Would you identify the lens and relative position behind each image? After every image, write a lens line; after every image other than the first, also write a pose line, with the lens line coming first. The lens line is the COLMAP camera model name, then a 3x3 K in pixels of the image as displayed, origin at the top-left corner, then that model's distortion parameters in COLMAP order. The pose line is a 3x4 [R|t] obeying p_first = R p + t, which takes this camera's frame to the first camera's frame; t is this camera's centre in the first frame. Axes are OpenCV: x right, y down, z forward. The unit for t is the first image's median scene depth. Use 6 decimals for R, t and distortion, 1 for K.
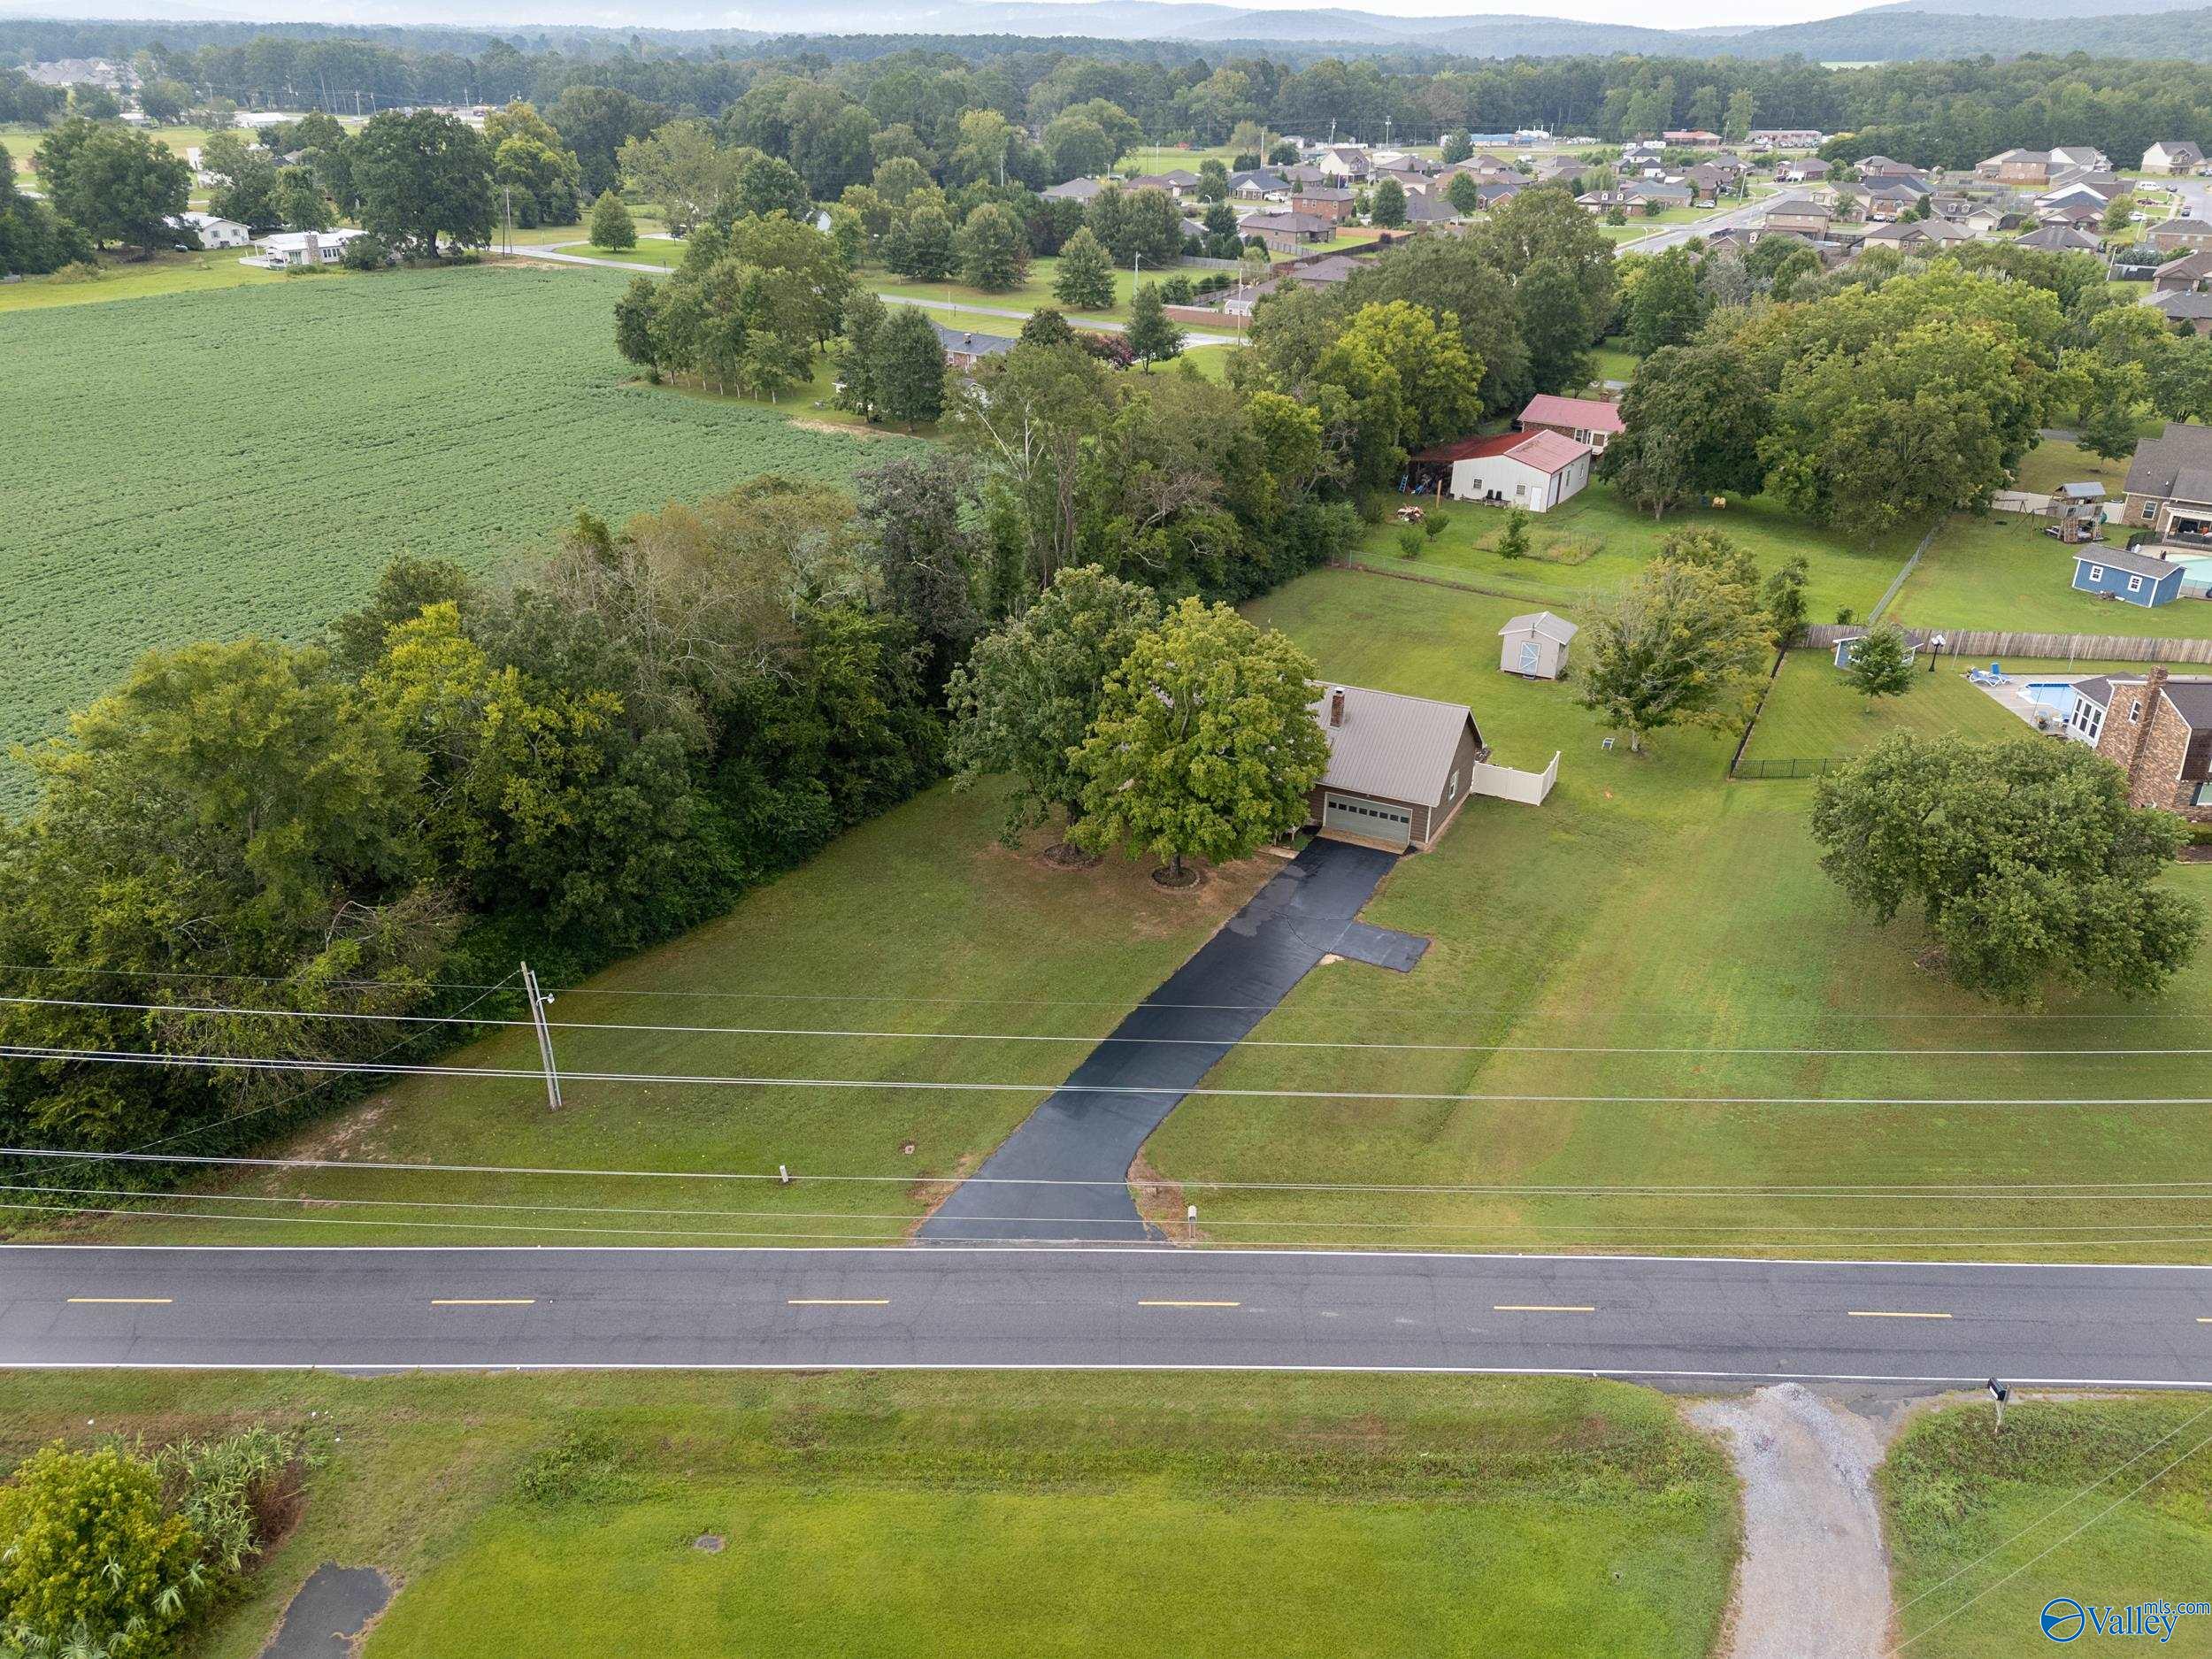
lens RADIAL K [[1635.7, 0, 1106.0], [0, 1635.7, 829.5], [0, 0, 1]] dist [0.064648, -0.046867]
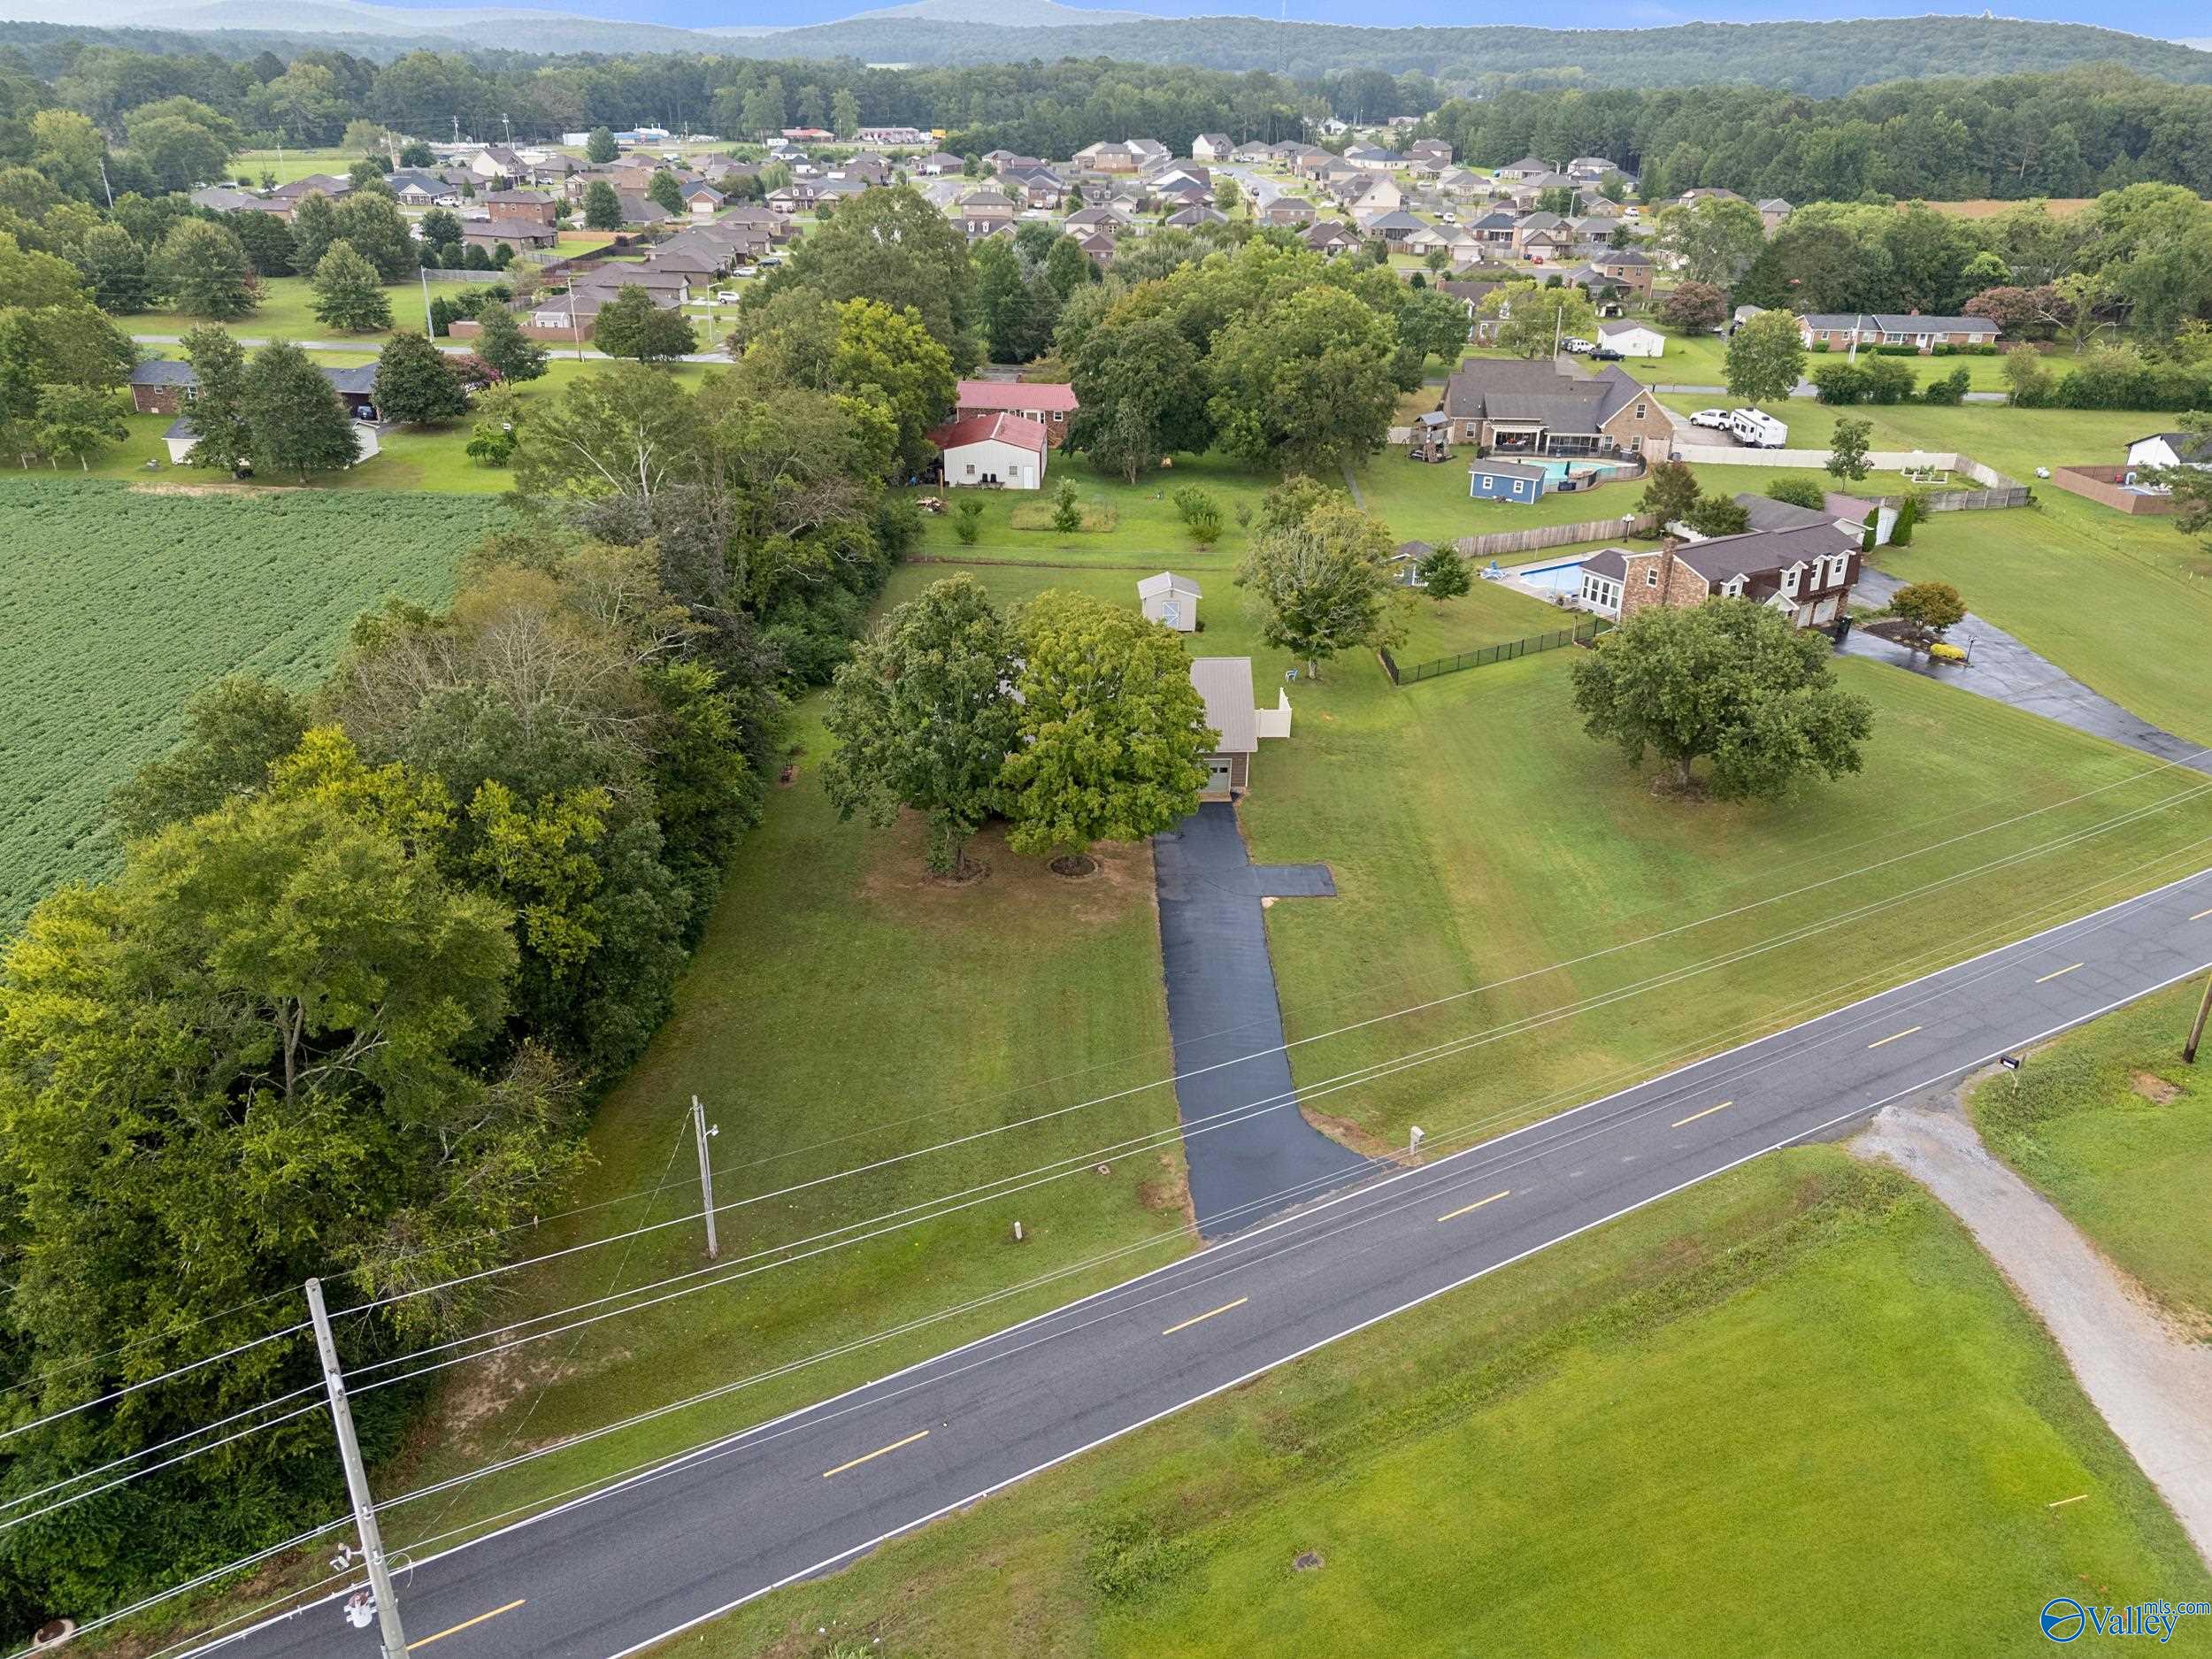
lens RADIAL K [[1635.7, 0, 1106.0], [0, 1635.7, 829.5], [0, 0, 1]] dist [0.064648, -0.046867]
pose [[0.862647, -0.215196, 0.457746, -0.236285], [0.214597, 0.975206, 0.054045, -0.025987], [-0.458027, 0.051610, 0.887439, 0.050673]]
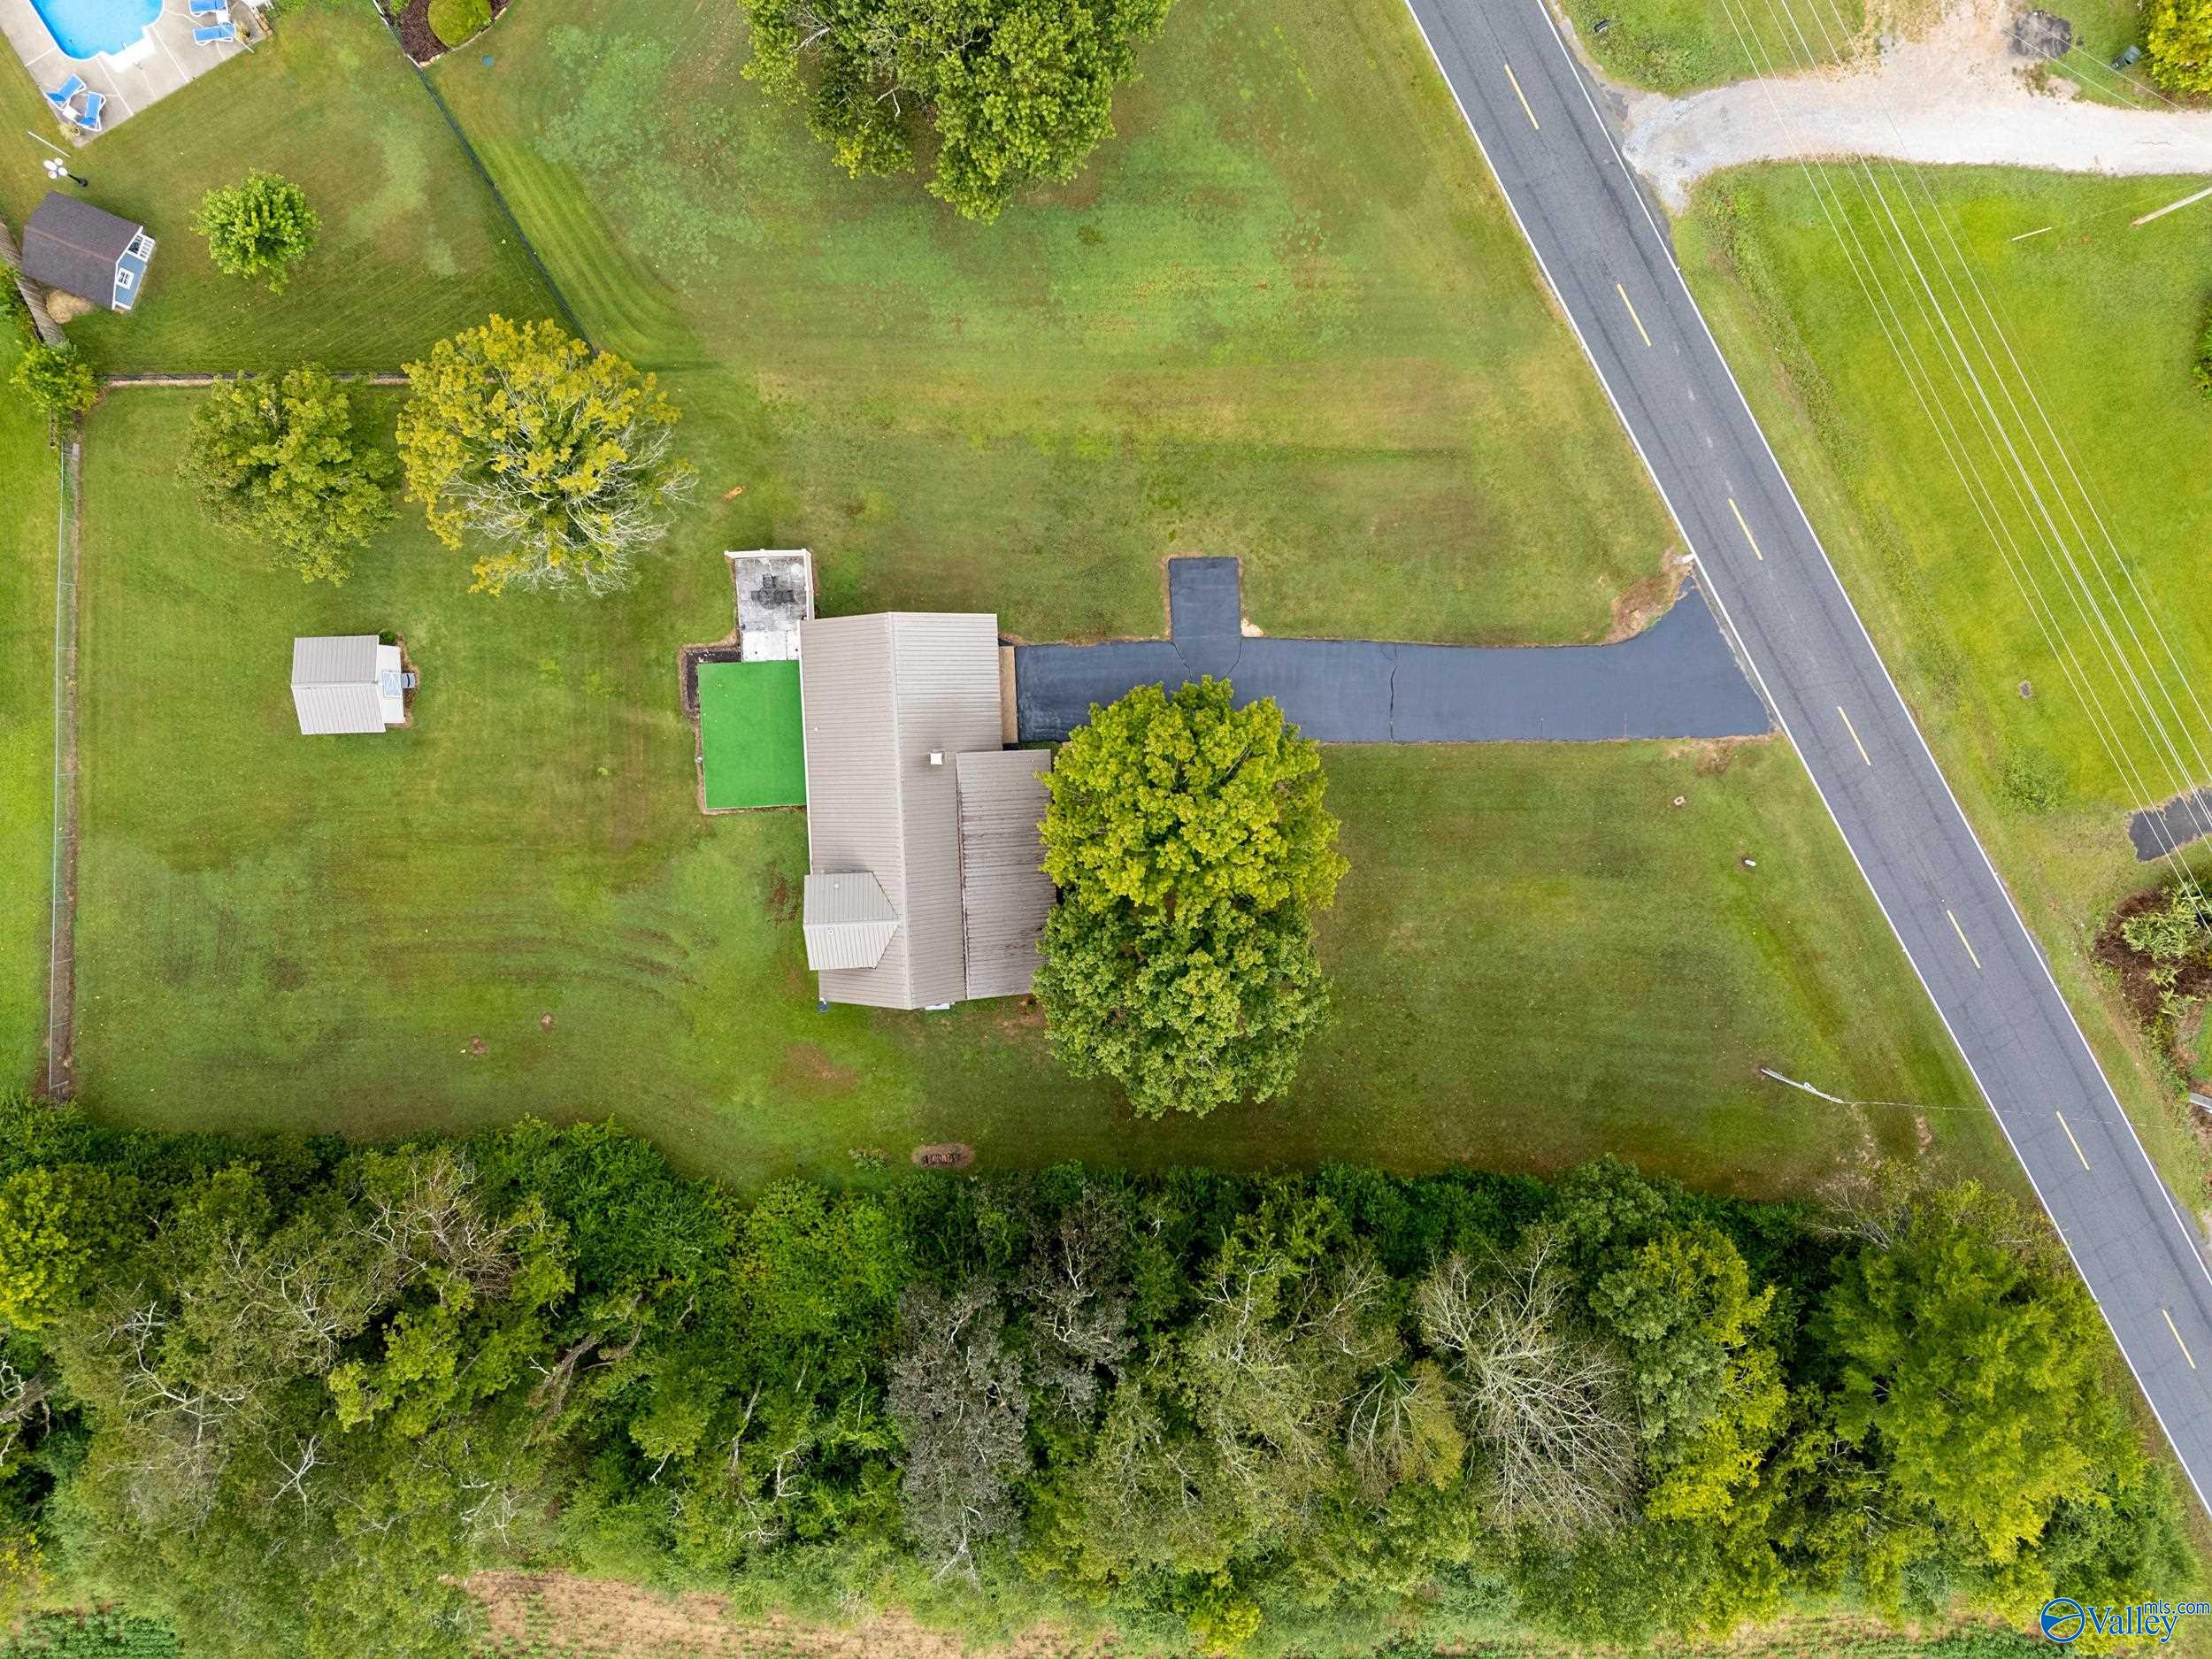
lens RADIAL K [[1635.7, 0, 1106.0], [0, 1635.7, 829.5], [0, 0, 1]] dist [0.064648, -0.046867]
pose [[-0.491723, -0.865850, -0.092266, 0.092242], [0.333129, -0.284963, 0.898789, -0.511702], [-0.804508, 0.411219, 0.428562, 0.365080]]
